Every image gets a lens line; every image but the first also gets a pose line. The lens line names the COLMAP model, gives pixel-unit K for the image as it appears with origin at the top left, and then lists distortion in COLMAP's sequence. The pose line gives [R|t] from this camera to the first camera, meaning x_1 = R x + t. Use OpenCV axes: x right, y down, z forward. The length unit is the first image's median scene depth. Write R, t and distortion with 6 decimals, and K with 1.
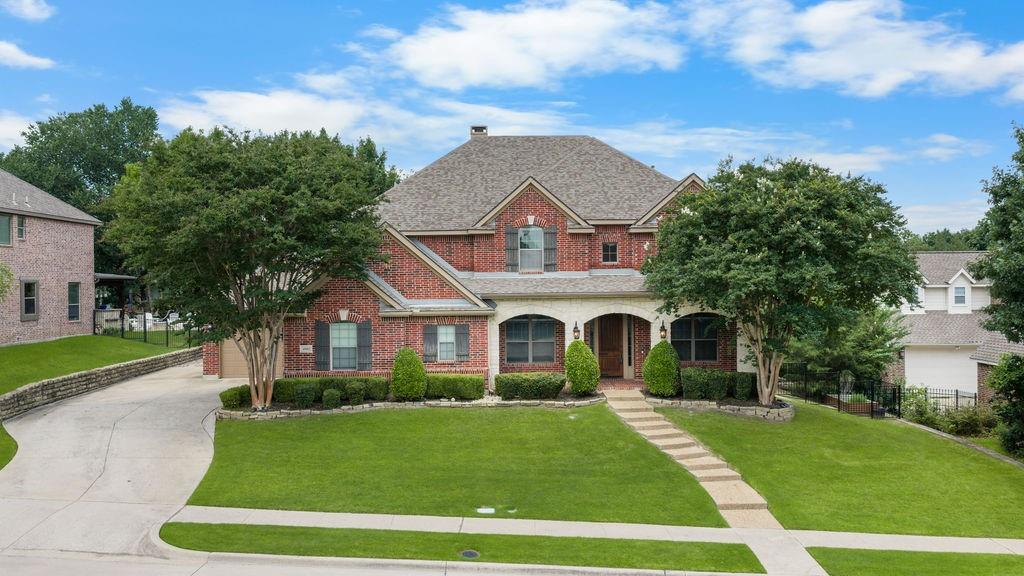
lens RADIAL K [[847.5, 0, 512.0], [0, 847.5, 288.0], [0, 0, 1]] dist [0.004495, 0.002033]
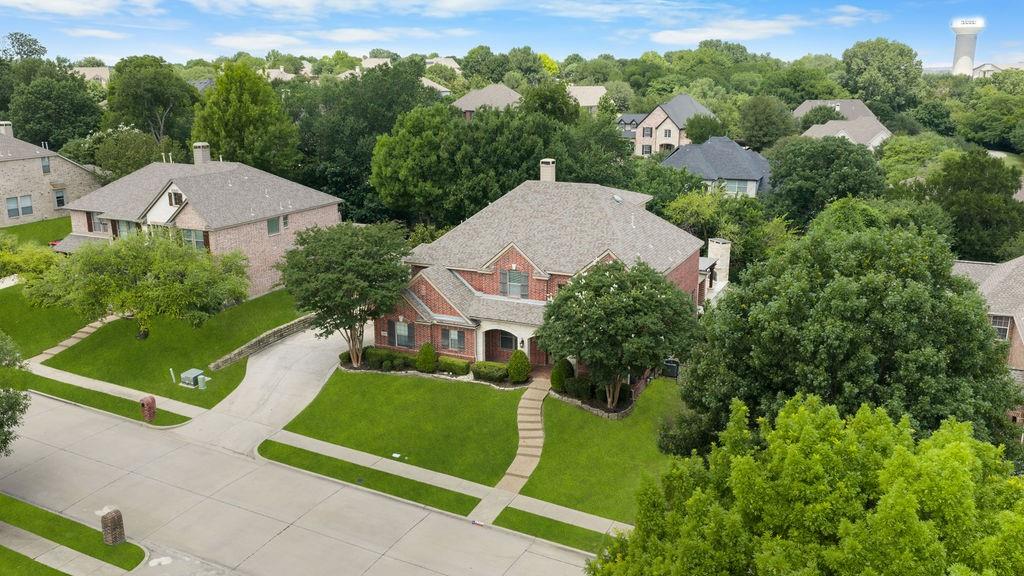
lens RADIAL K [[814.9, 0, 512.0], [0, 814.9, 288.0], [0, 0, 1]] dist [0.002283, 0.001142]
pose [[0.908985, 0.112465, -0.401371, 0.712139], [-0.013424, 0.970312, 0.241484, -0.457403], [0.416613, -0.214117, 0.883508, -0.432505]]
